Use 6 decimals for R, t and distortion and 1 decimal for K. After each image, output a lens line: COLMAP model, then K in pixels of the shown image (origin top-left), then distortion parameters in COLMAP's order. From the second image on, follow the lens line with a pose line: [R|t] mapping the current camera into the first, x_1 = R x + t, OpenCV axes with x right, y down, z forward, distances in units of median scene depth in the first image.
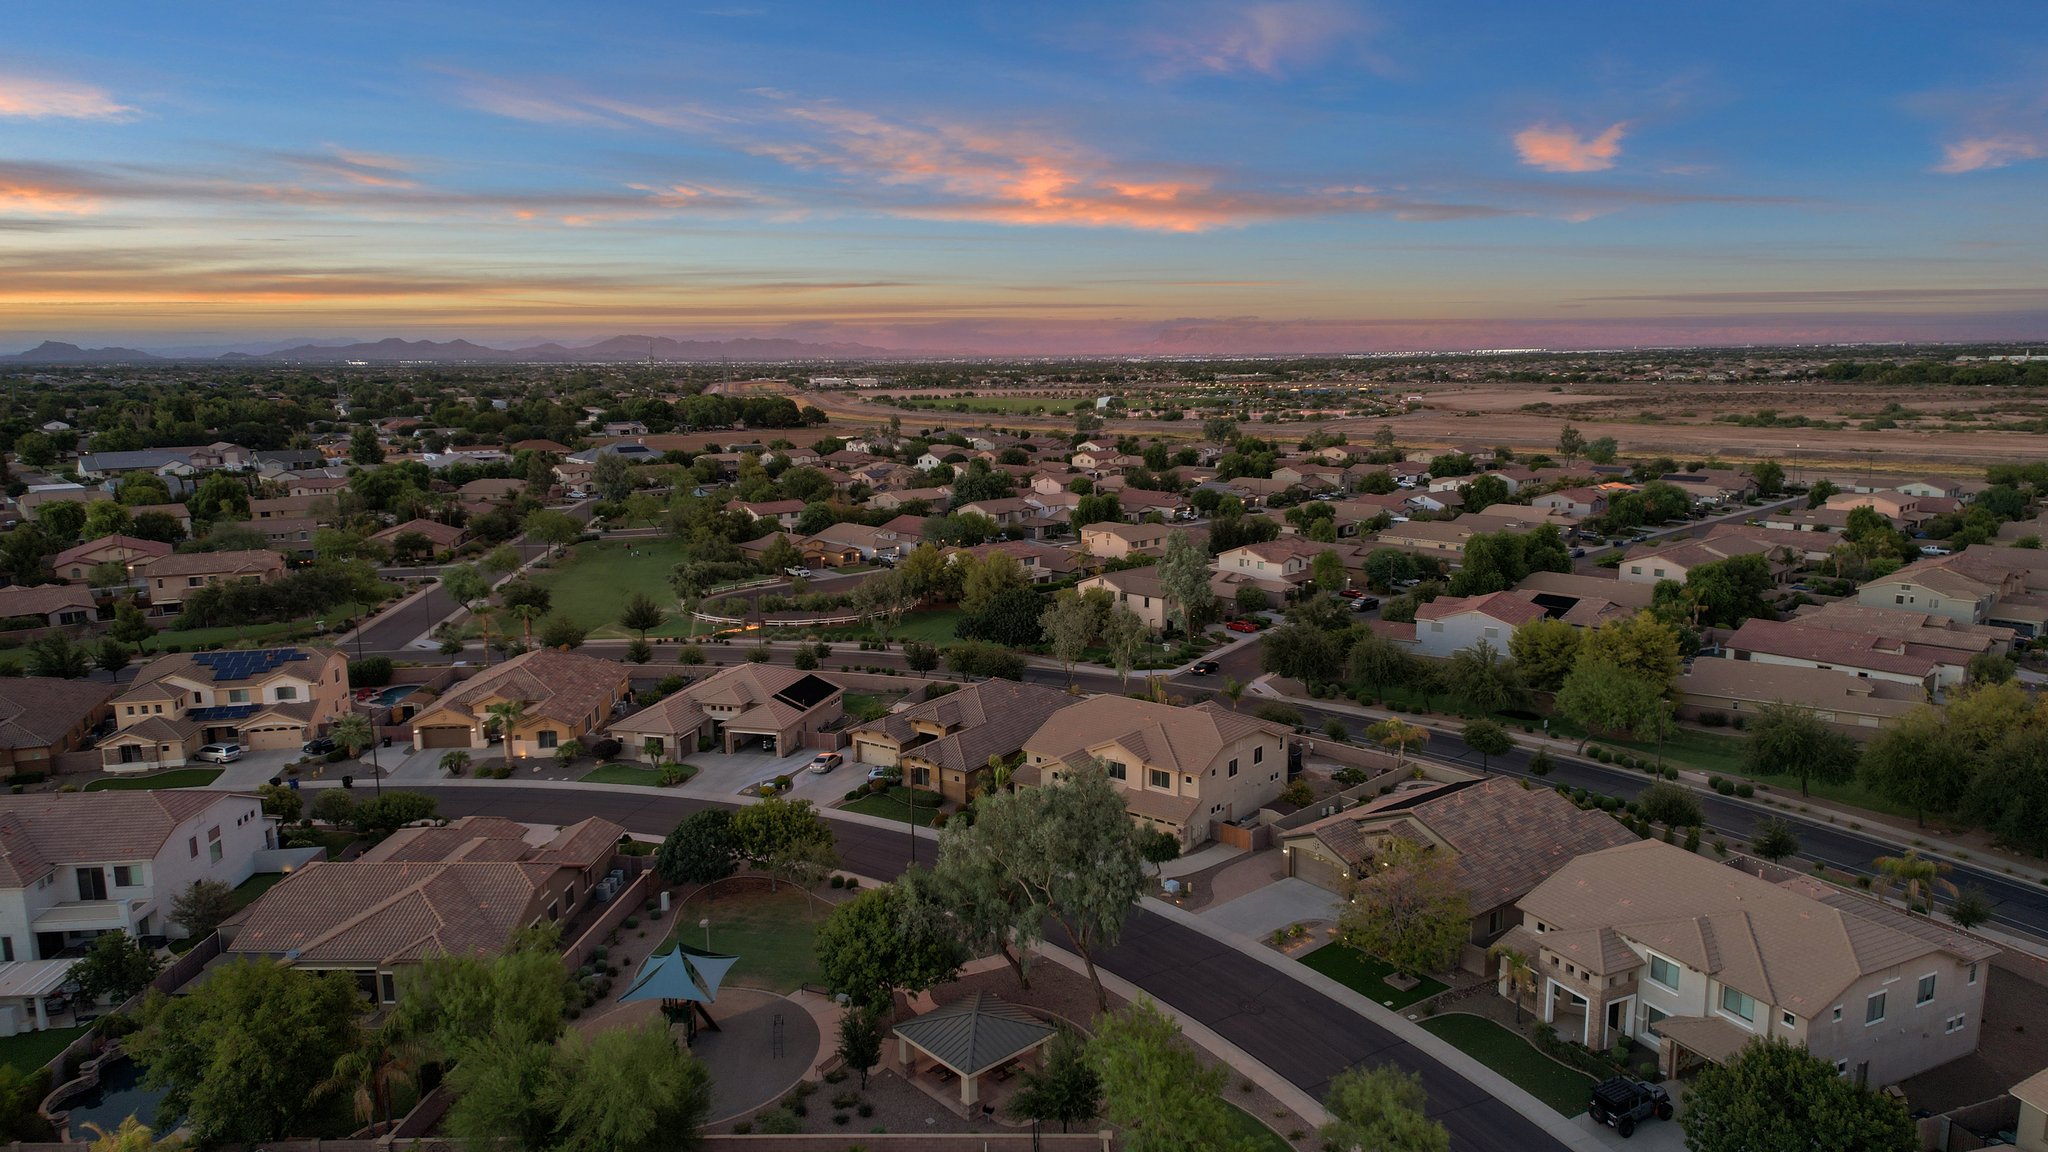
lens RADIAL K [[1269.2, 0, 1024.8], [0, 1269.2, 588.3], [0, 0, 1]] dist [0.106941, -0.092172]
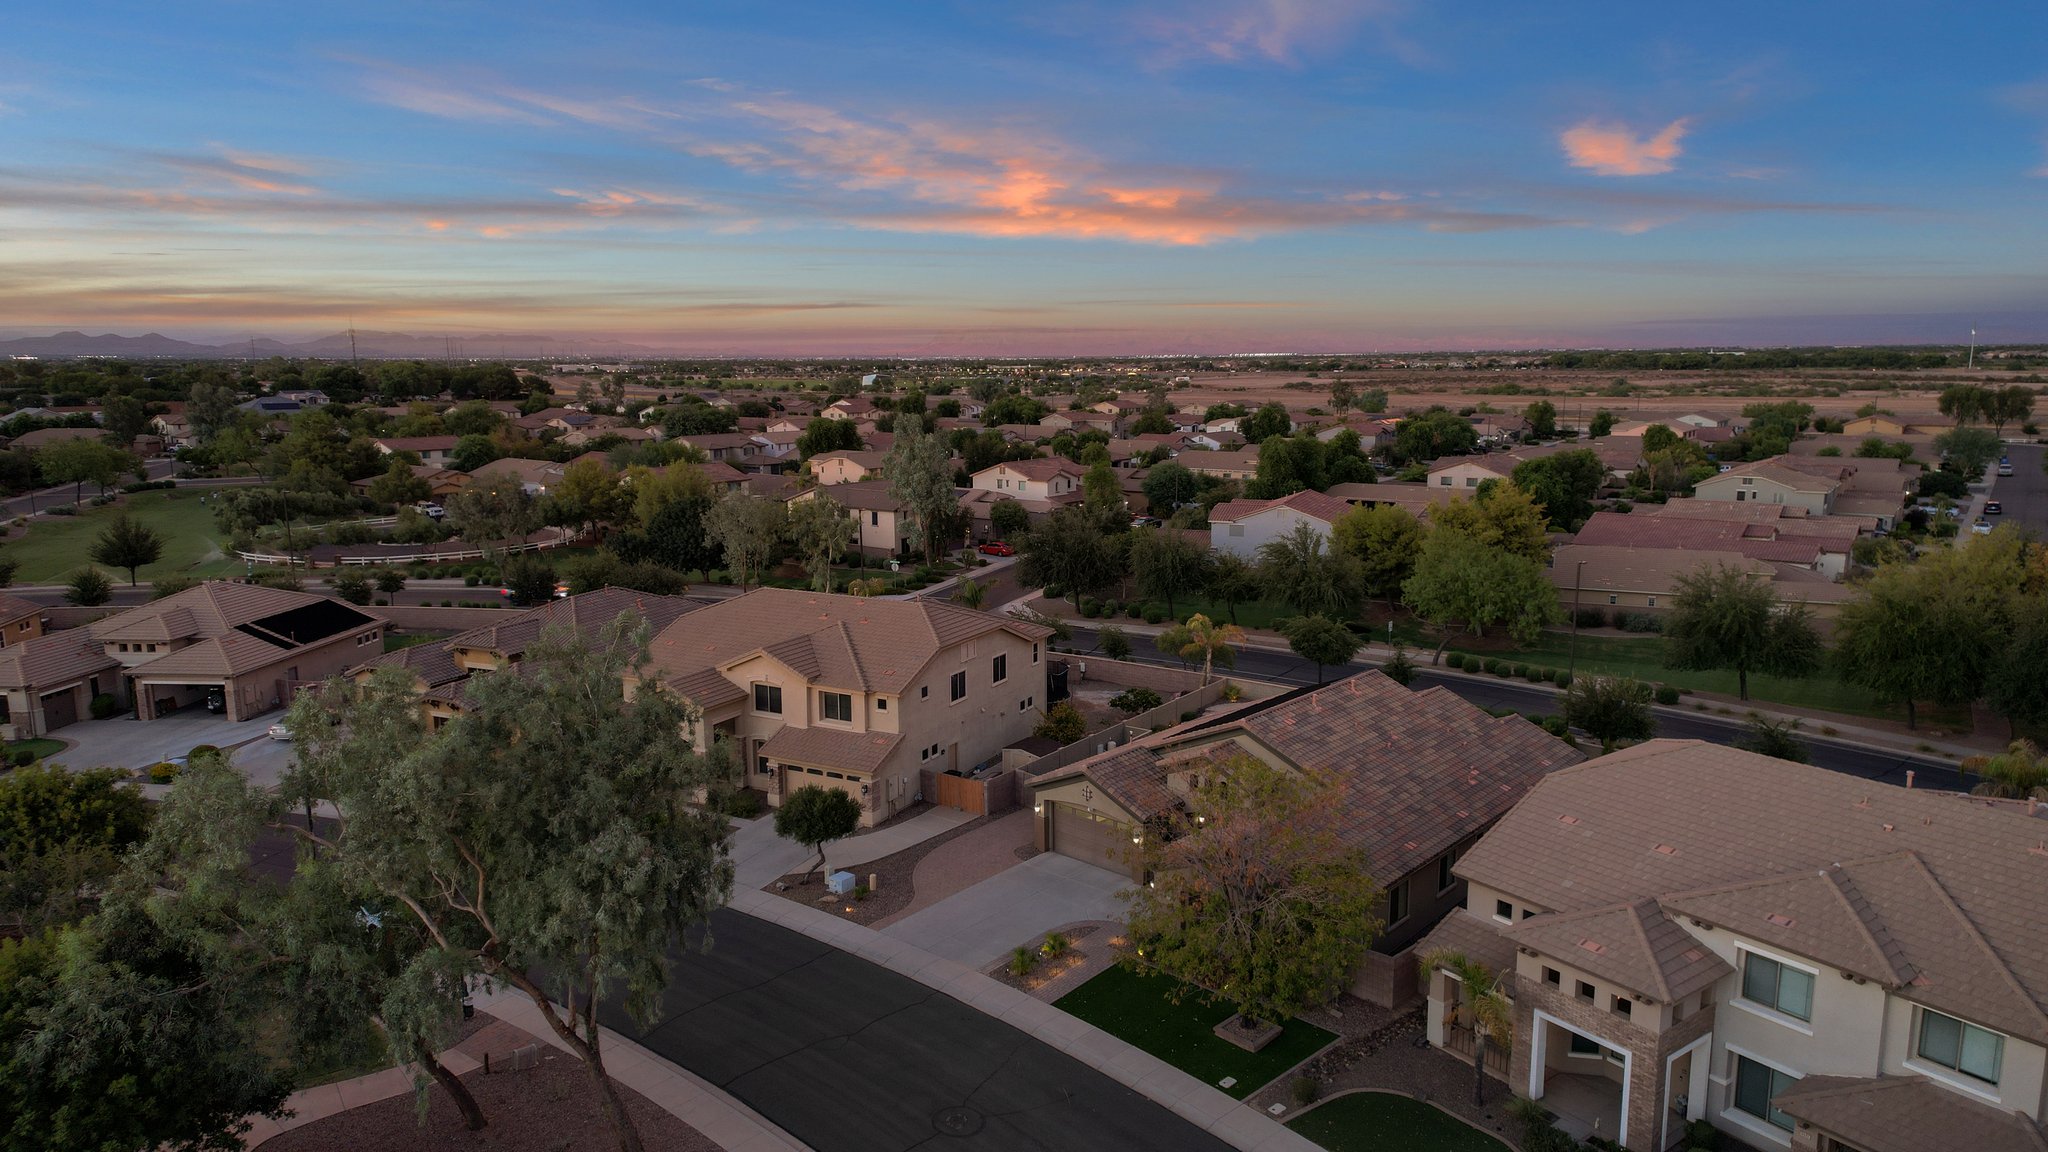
lens RADIAL K [[1269.2, 0, 1024.8], [0, 1269.2, 588.3], [0, 0, 1]] dist [0.106941, -0.092172]
pose [[0.985211, -0.026217, 0.169329, 0.083507], [0.026577, 0.999647, 0.000143, 0.085580], [-0.169273, 0.004360, 0.985560, 0.348745]]
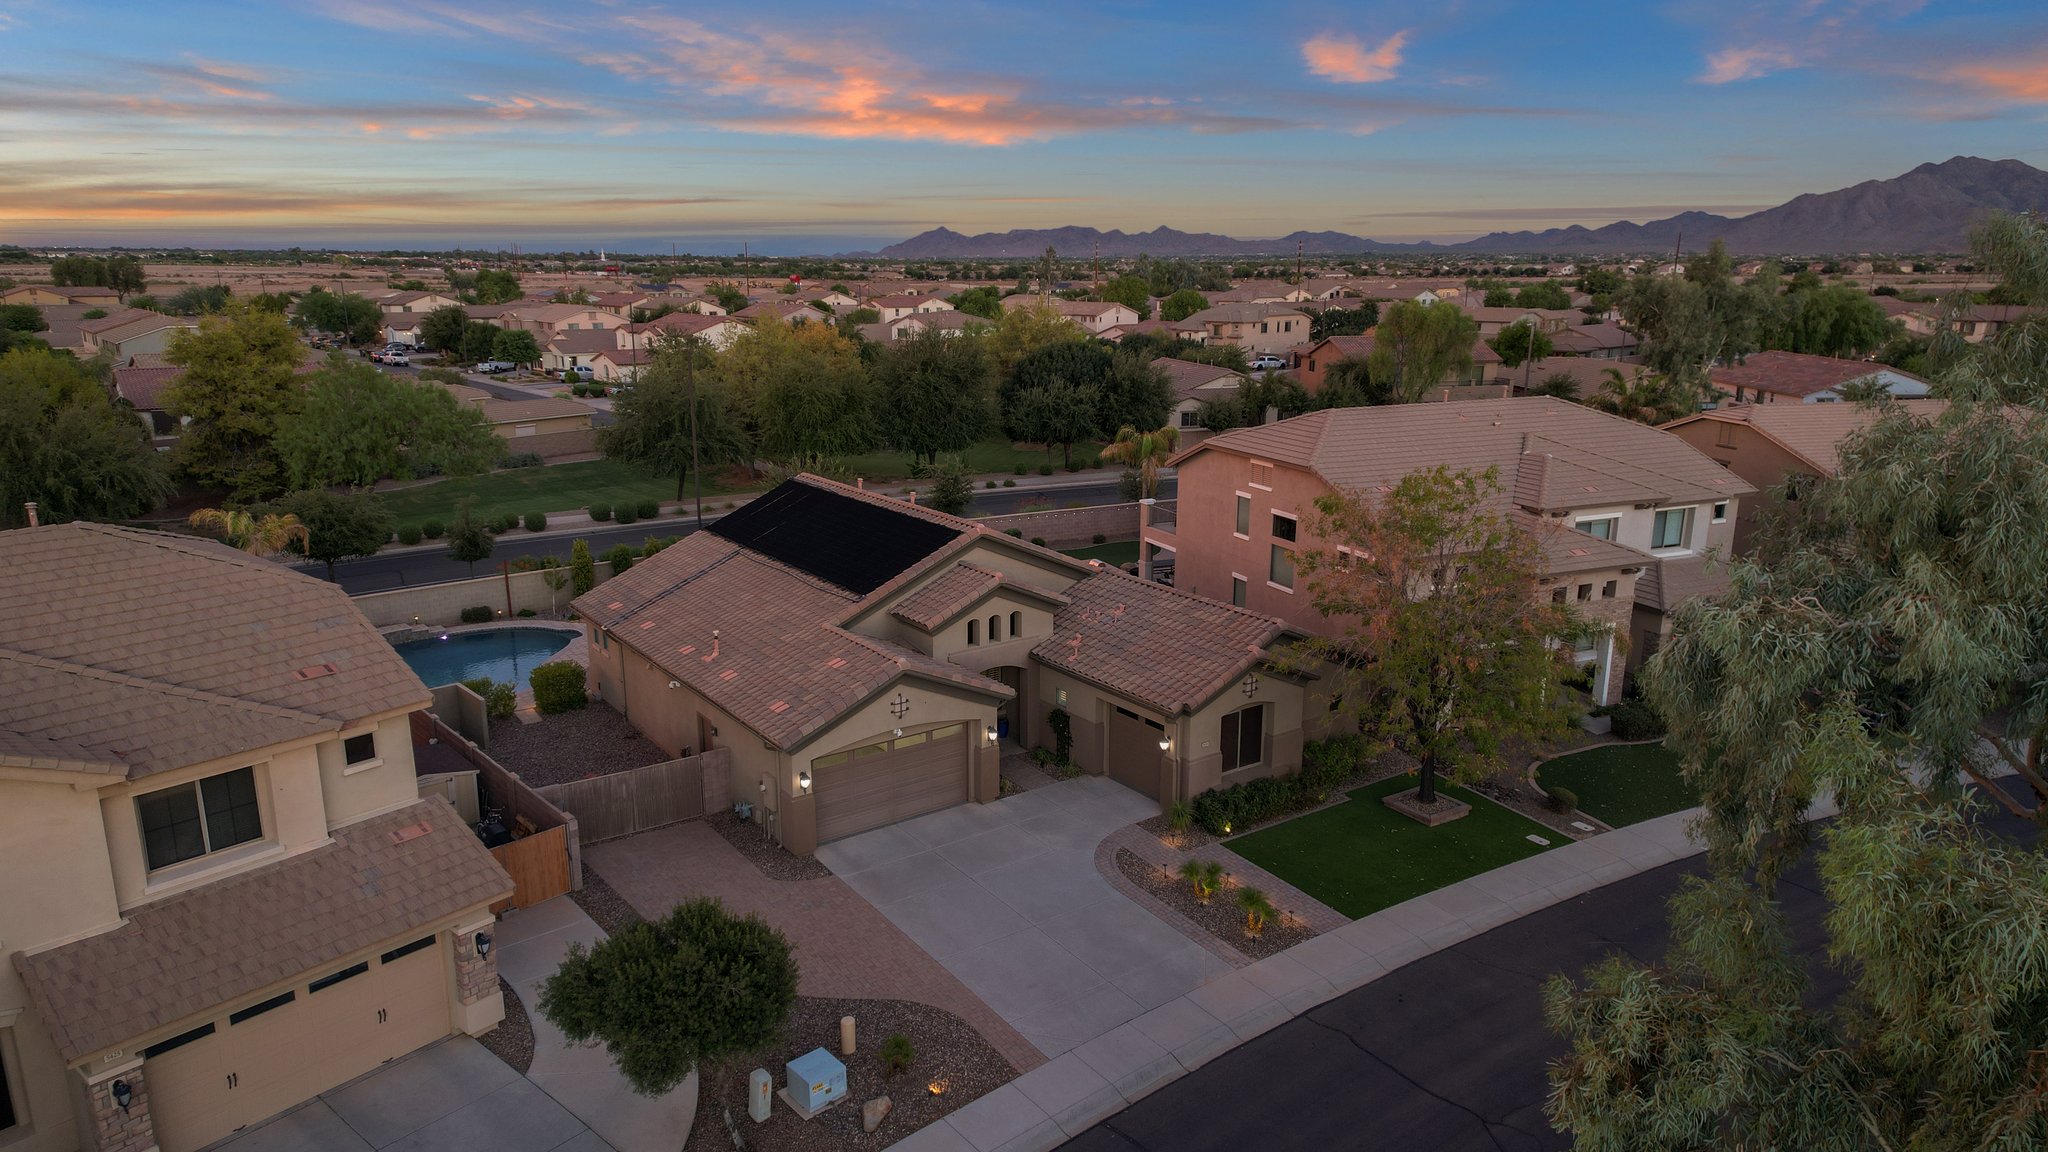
lens RADIAL K [[1269.2, 0, 1024.8], [0, 1269.2, 588.3], [0, 0, 1]] dist [0.106941, -0.092172]
pose [[0.033970, -0.235313, 0.971326, -0.077523], [0.174637, 0.958332, 0.226058, 0.079629], [-0.984047, 0.161951, 0.073649, 0.756619]]
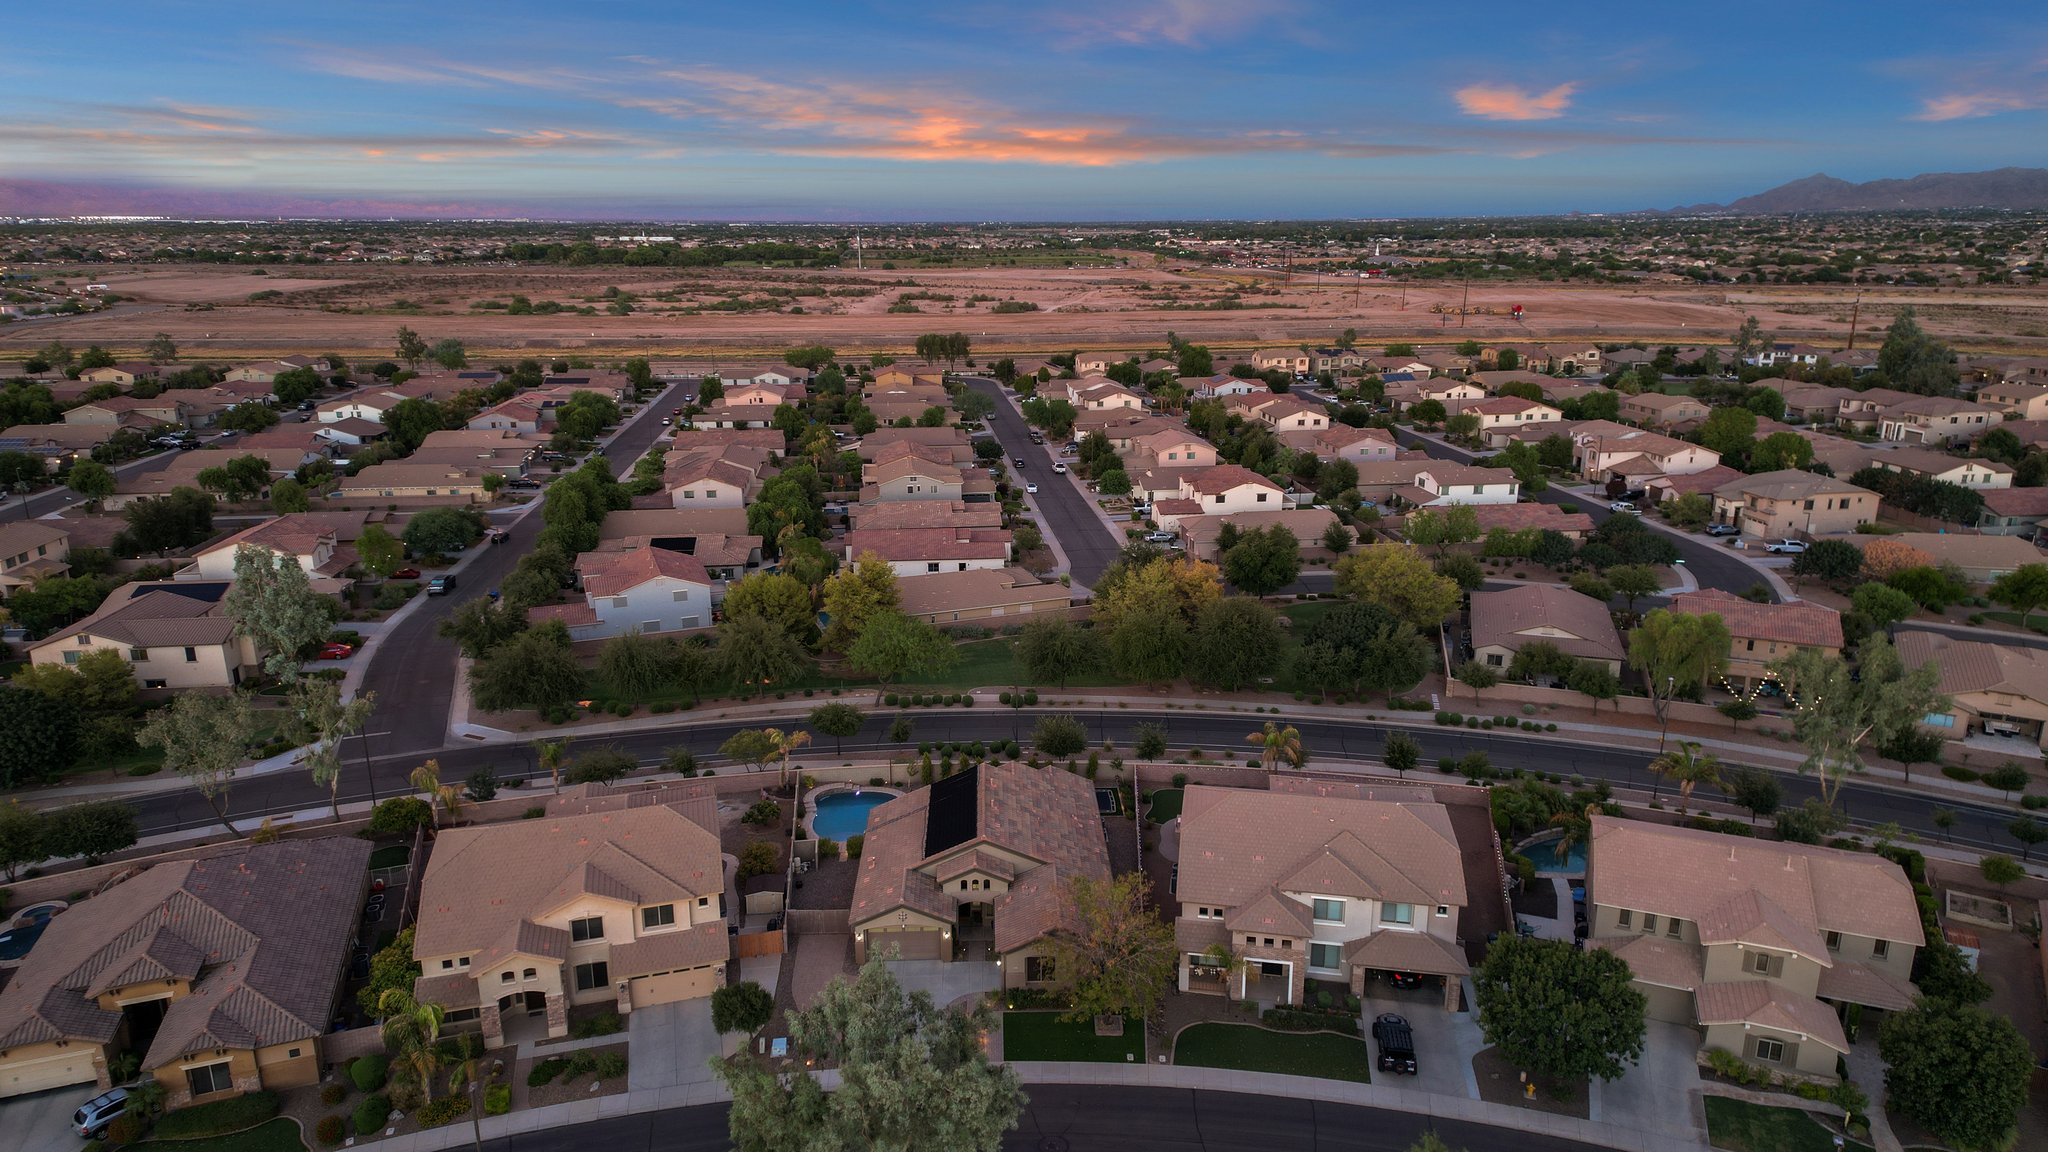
lens RADIAL K [[1269.2, 0, 1024.8], [0, 1269.2, 588.3], [0, 0, 1]] dist [0.106941, -0.092172]
pose [[0.587421, -0.215523, 0.780055, -0.278802], [0.142090, 0.976380, 0.162765, -0.114669], [-0.796710, 0.015226, 0.604170, 0.334446]]
